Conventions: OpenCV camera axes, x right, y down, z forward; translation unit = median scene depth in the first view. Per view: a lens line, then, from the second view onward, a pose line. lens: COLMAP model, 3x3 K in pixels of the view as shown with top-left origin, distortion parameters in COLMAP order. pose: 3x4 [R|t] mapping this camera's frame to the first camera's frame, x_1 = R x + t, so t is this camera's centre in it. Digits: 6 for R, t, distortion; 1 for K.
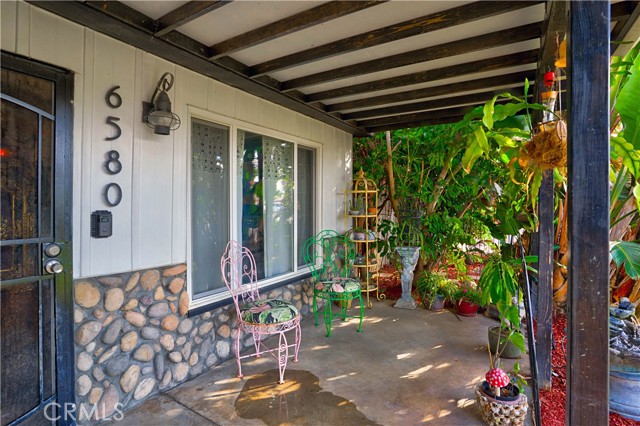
lens RADIAL K [[316.1, 0, 321.6], [0, 316.1, 208.8], [0, 0, 1]] dist [-0.037132, 0.002204]
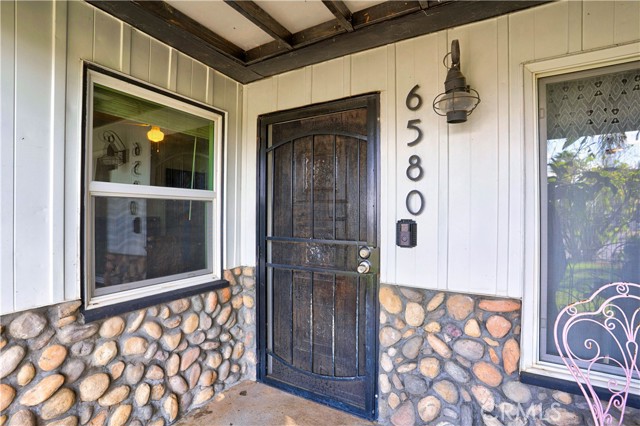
lens RADIAL K [[316.1, 0, 320.7], [0, 316.1, 214.4], [0, 0, 1]] dist [-0.037132, 0.002204]
pose [[0.027766, 0.008055, -0.999582, 0.269868], [-0.002679, 0.999965, 0.007984, -0.017319], [0.999611, 0.002456, 0.027787, 0.686421]]
